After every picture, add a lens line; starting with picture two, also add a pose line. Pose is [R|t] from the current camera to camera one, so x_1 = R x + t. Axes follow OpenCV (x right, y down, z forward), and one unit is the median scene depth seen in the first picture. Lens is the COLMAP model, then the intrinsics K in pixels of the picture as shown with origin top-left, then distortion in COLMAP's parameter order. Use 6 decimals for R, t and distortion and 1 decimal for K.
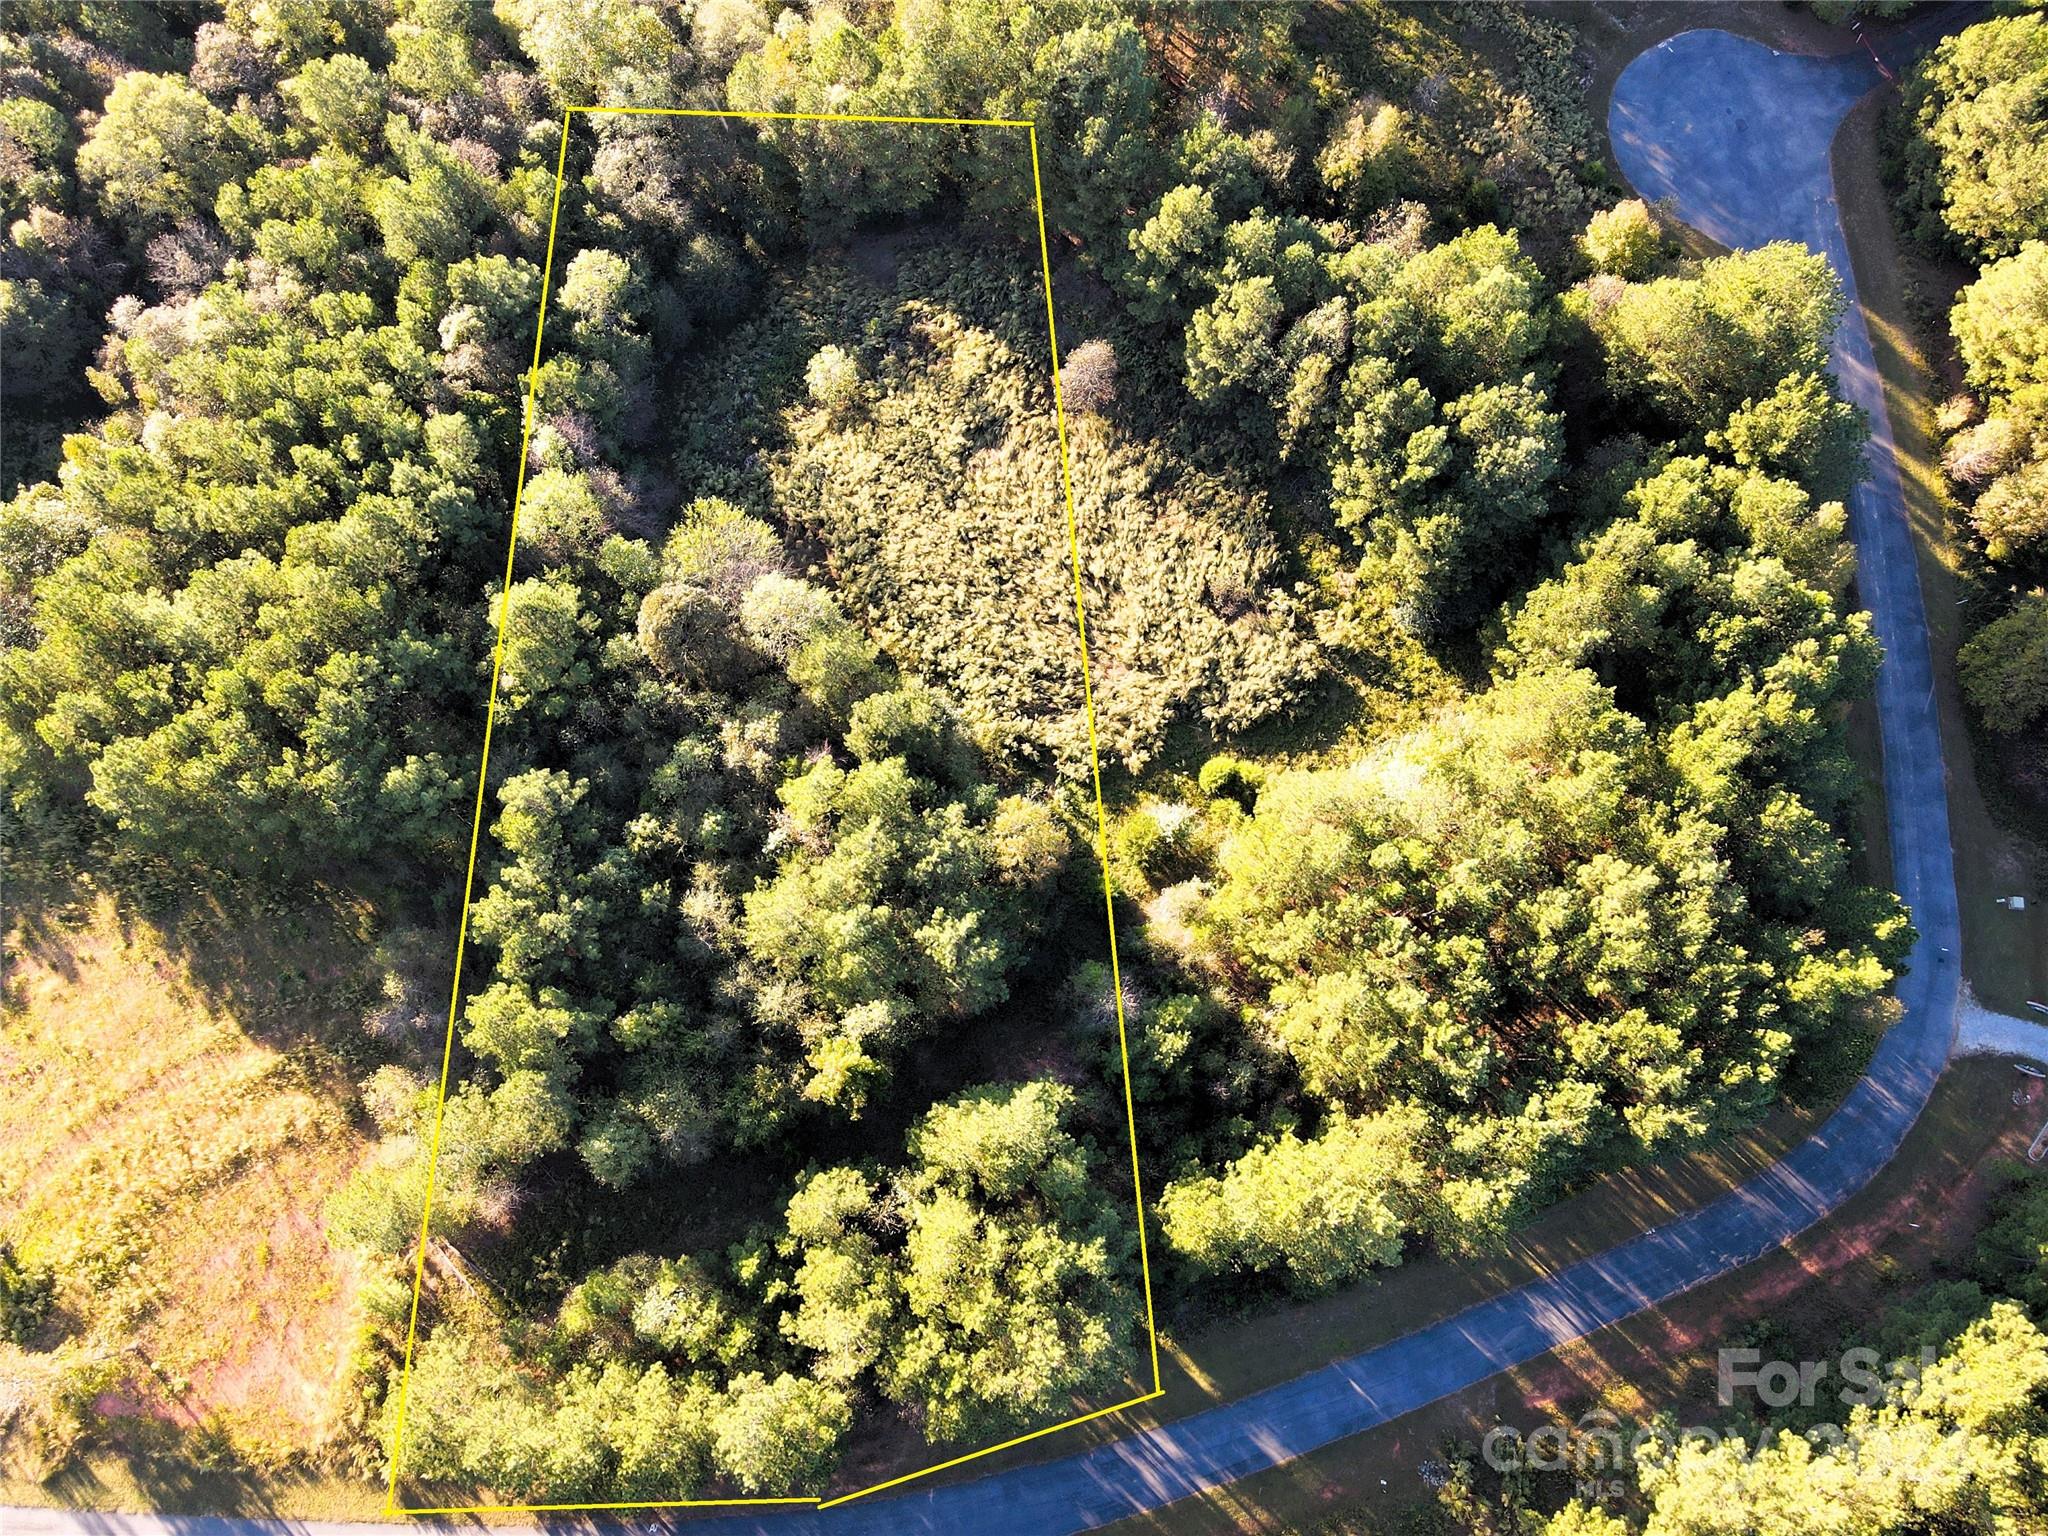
lens RADIAL K [[1497.7, 0, 1009.5], [0, 1497.7, 758.9], [0, 0, 1]] dist [0.003685, 0.021860]
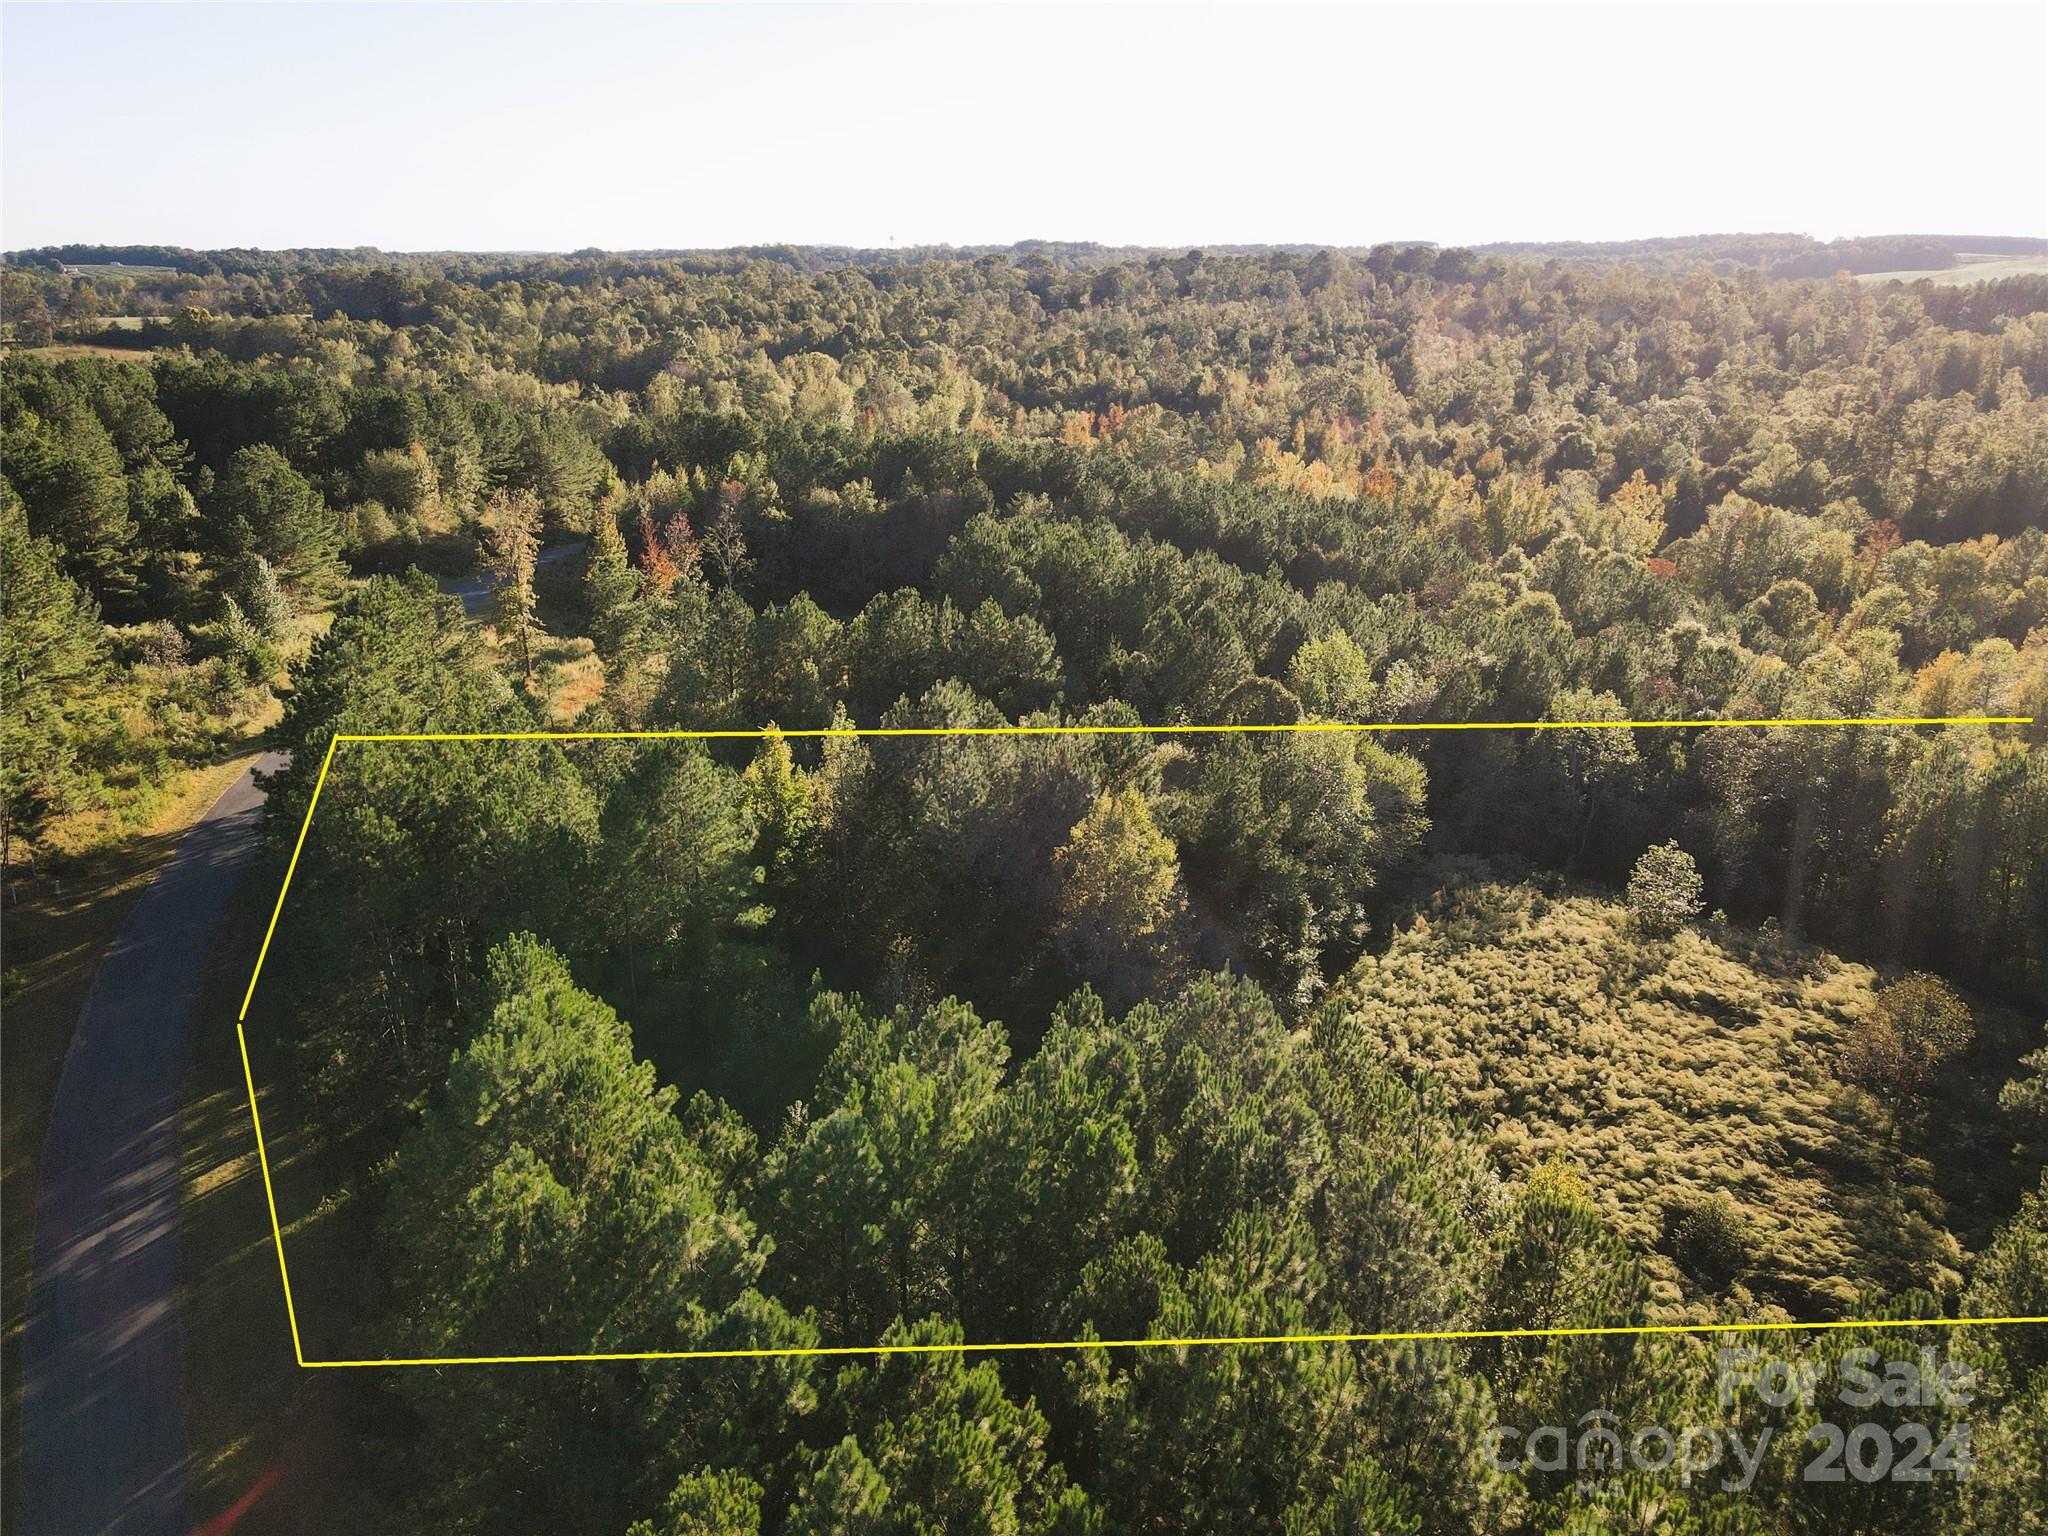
lens RADIAL K [[1497.7, 0, 1016.8], [0, 1497.7, 765.4], [0, 0, 1]] dist [0.003685, 0.021860]
pose [[0.191478, 0.320619, -0.927653, 0.544867], [-0.958749, 0.263405, -0.106858, 0.138961], [0.210088, 0.909847, 0.357830, 0.618262]]
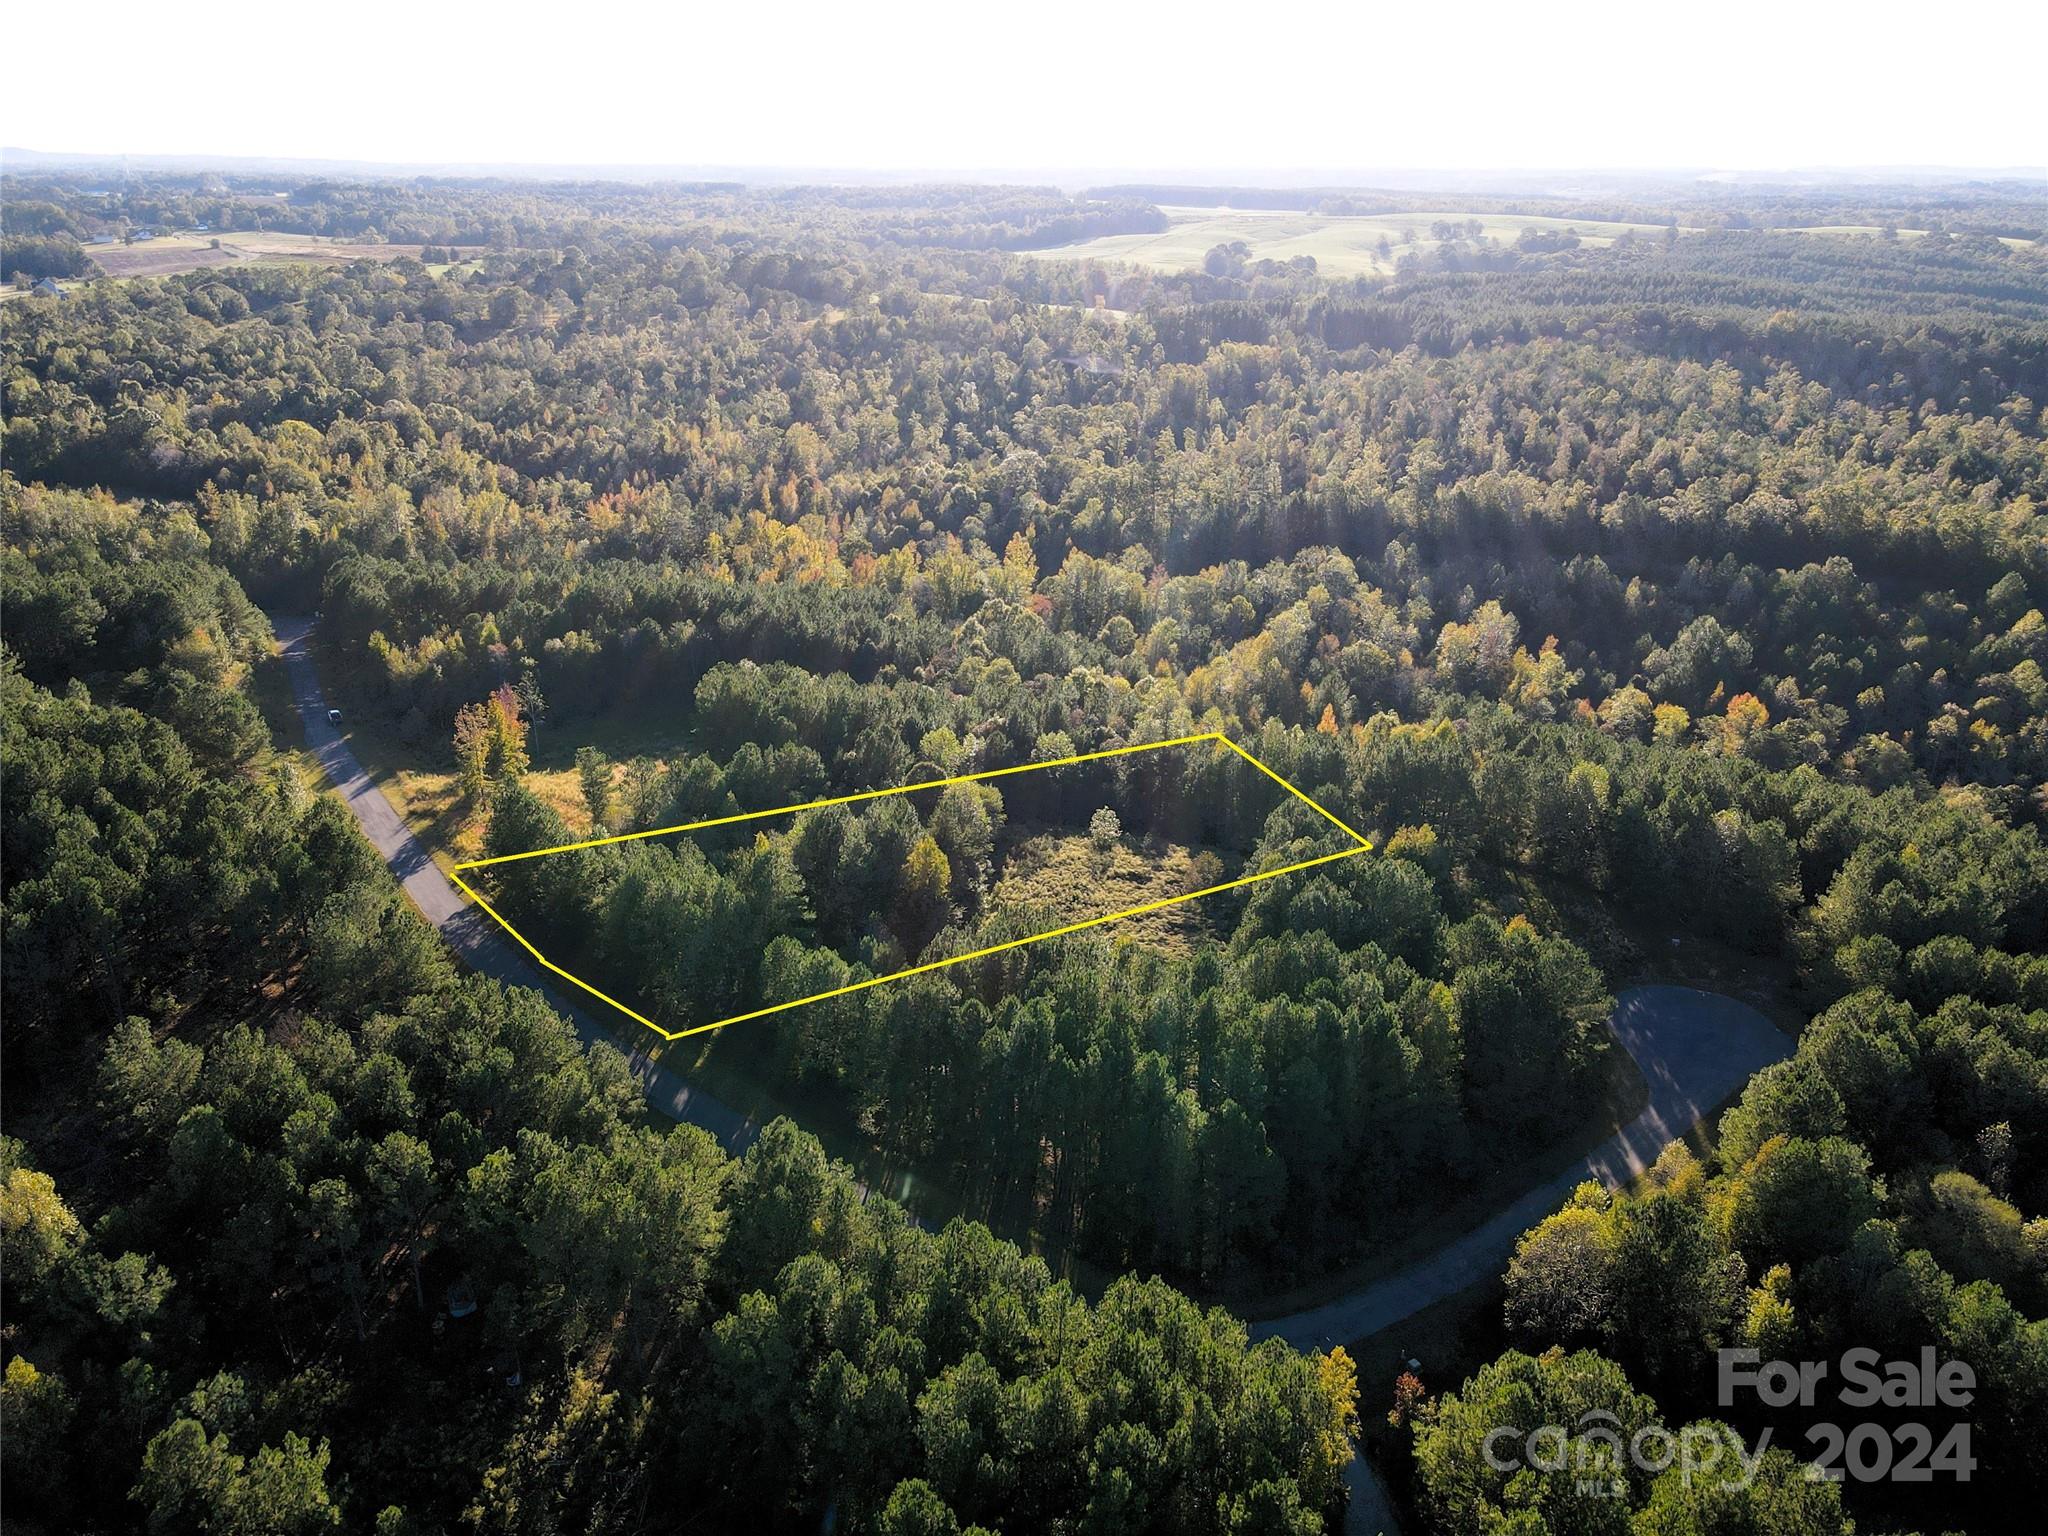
lens RADIAL K [[1497.7, 0, 1016.8], [0, 1497.7, 768.7], [0, 0, 1]] dist [0.003685, 0.021860]
pose [[0.592567, 0.312036, -0.742629, 1.151362], [-0.788487, 0.413282, -0.455507, 0.621668], [0.164781, 0.855472, 0.490933, 0.066095]]
